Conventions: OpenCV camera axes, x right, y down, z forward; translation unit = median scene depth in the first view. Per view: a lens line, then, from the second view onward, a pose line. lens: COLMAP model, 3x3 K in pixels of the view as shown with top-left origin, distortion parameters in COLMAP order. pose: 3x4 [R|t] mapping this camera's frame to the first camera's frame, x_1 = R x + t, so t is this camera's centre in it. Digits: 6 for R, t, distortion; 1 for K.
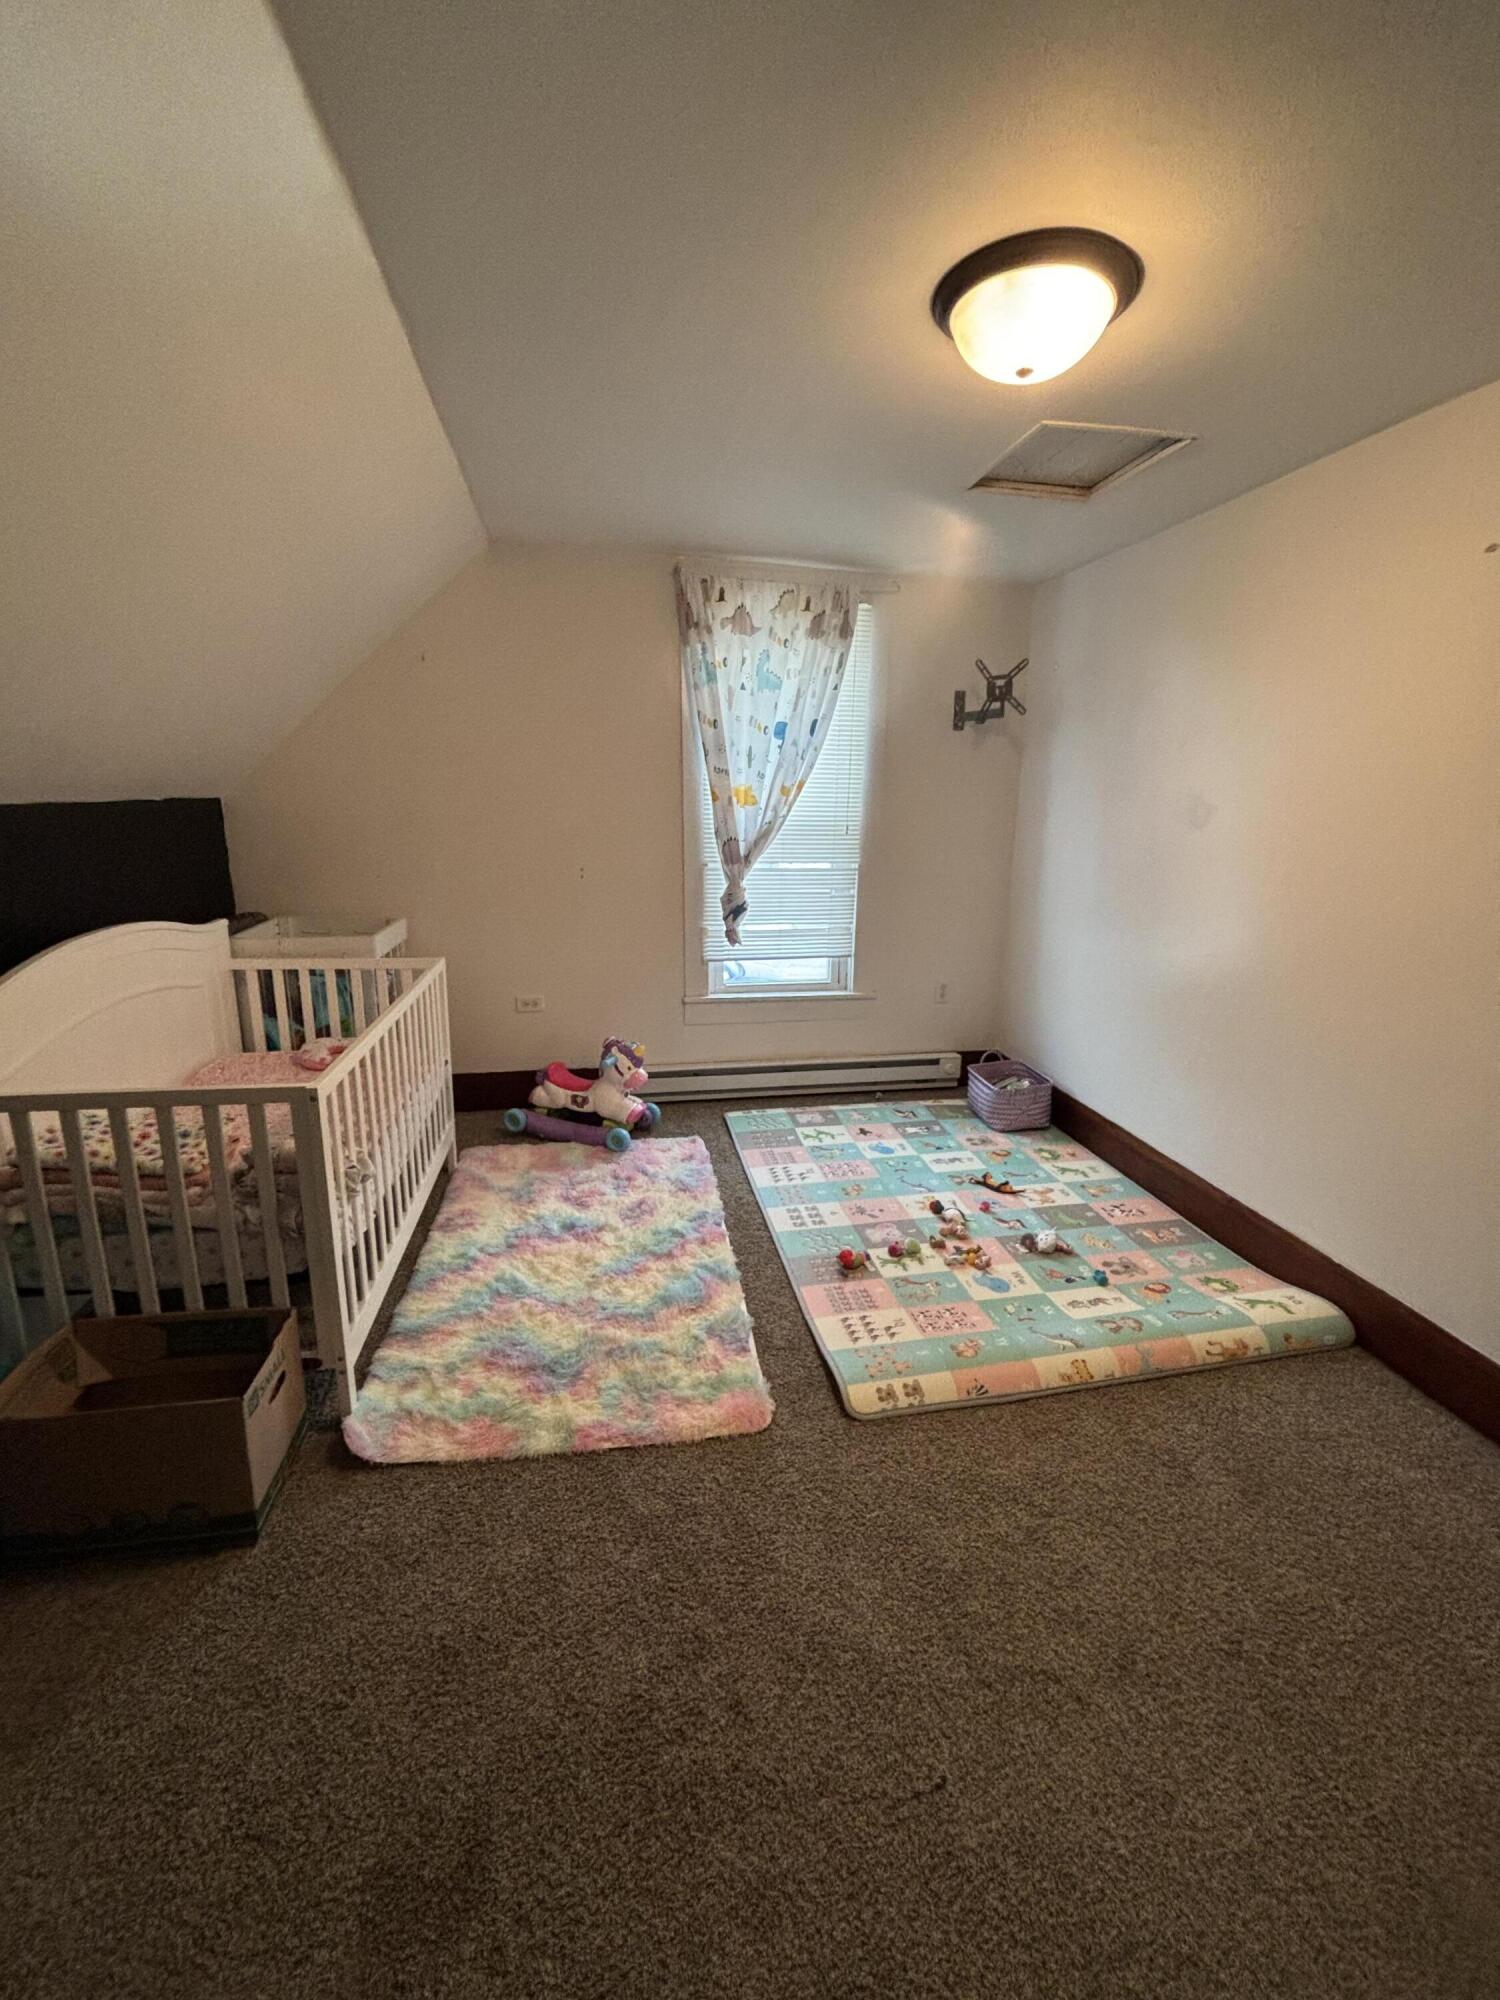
lens RADIAL K [[800.0, 0, 750.0], [0, 800.0, 1000.0], [0, 0, 1]] dist [0.000621, -0.000244]
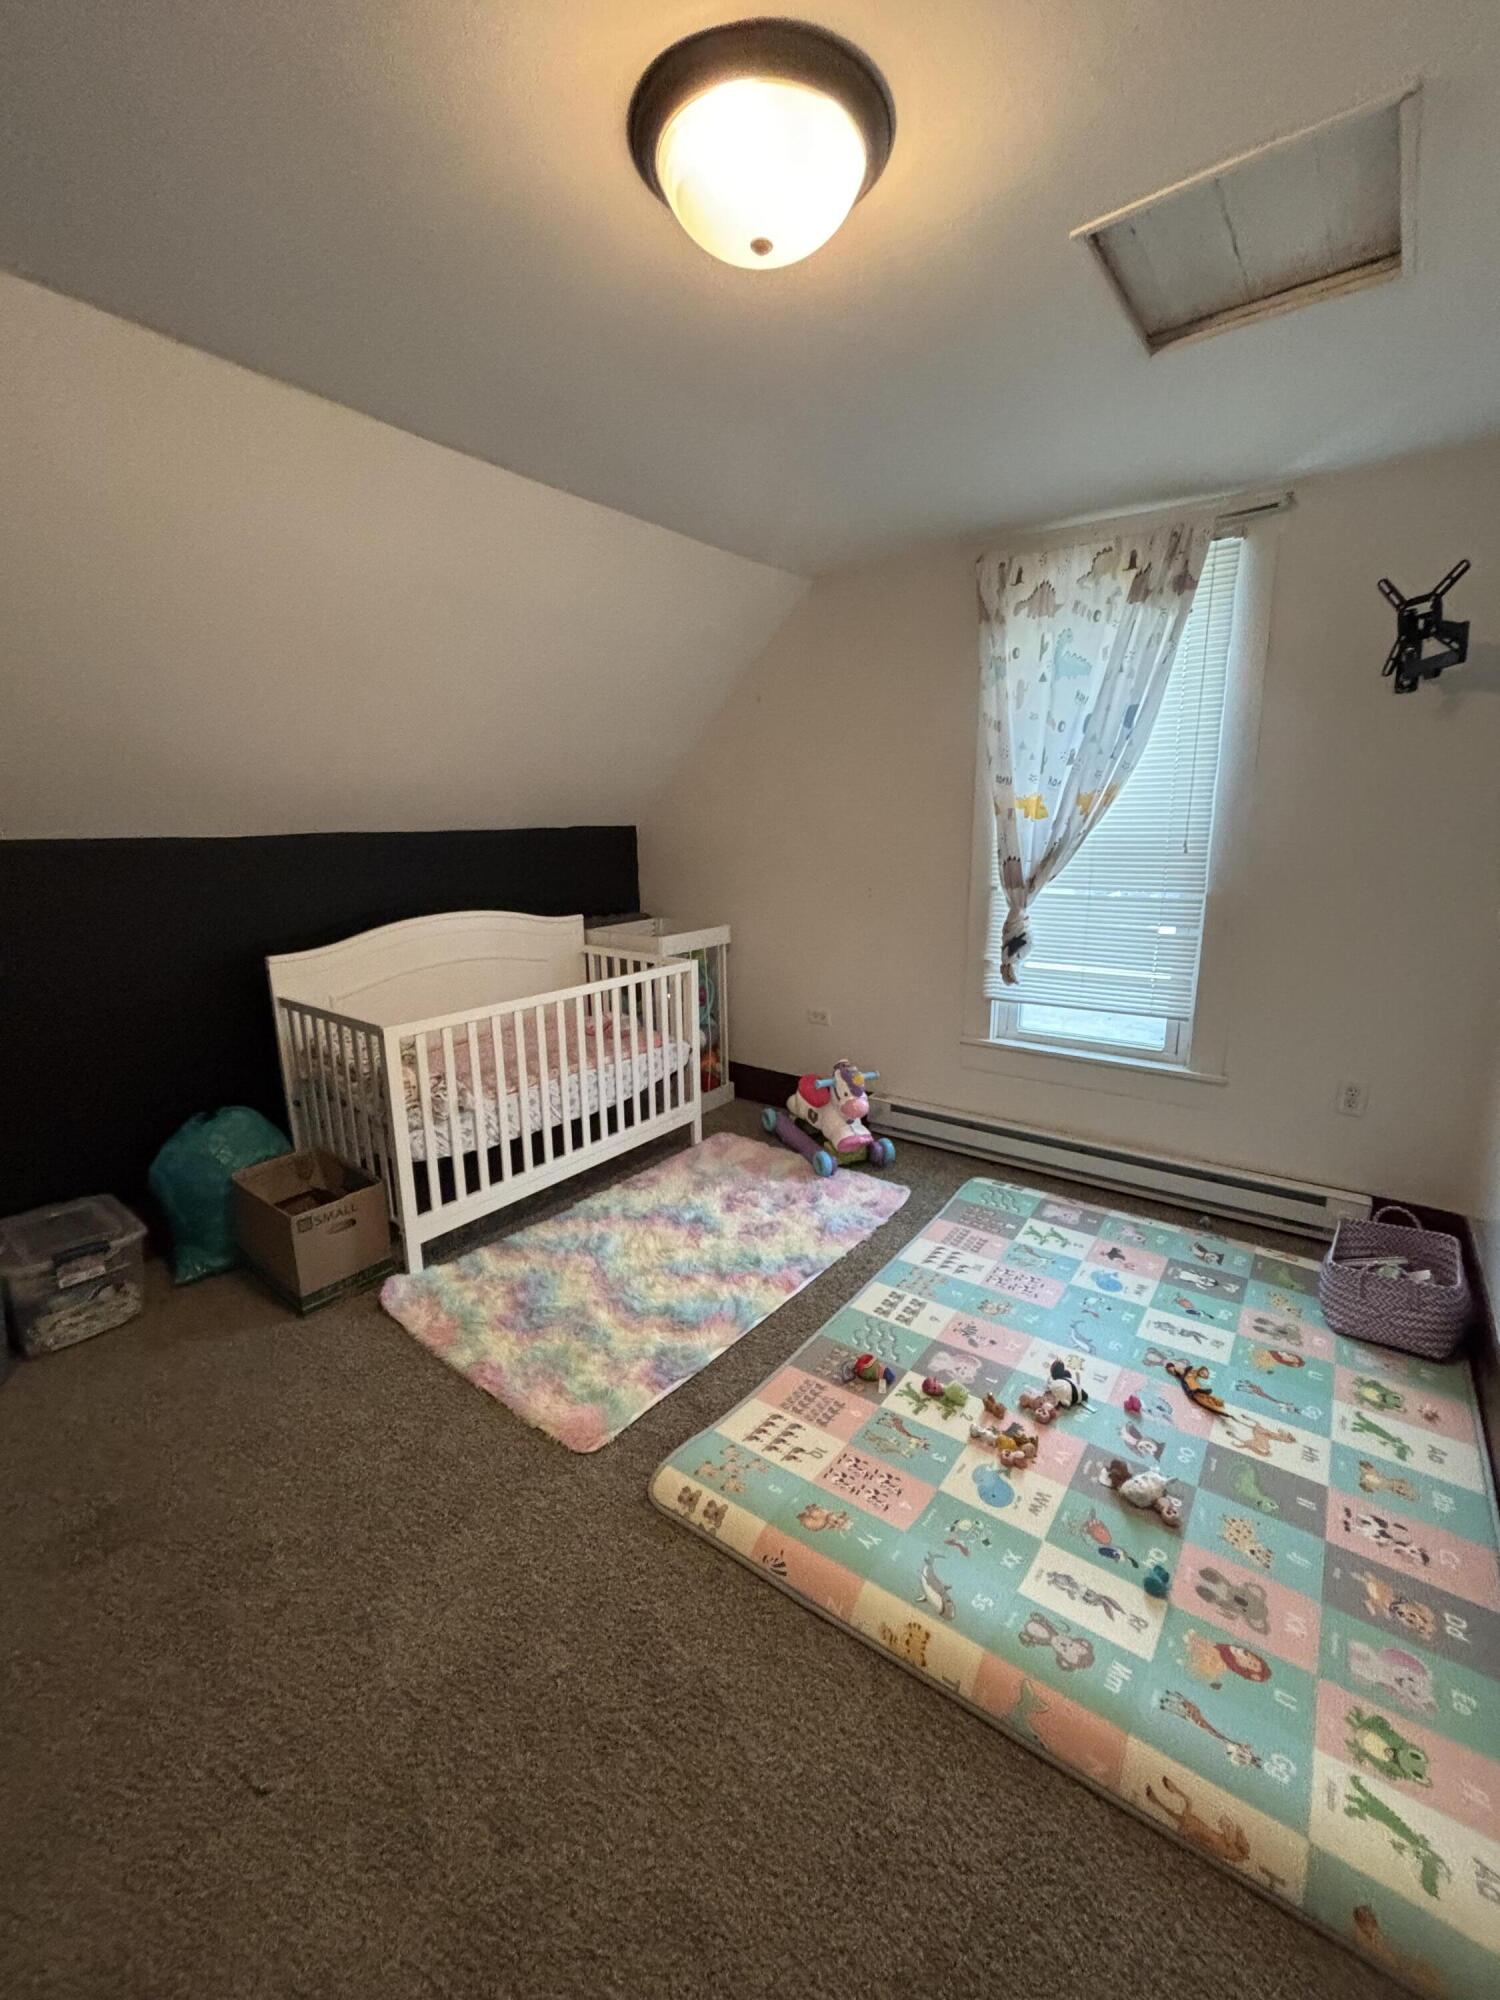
lens RADIAL K [[808.1, 0, 750.0], [0, 808.1, 1000.0], [0, 0, 1]] dist [-0.019277, 0.012088]
pose [[0.680660, 0.133501, -0.720333, 0.457673], [-0.156739, 0.987026, 0.034821, -0.043736], [0.715636, 0.089202, 0.692754, 0.242809]]
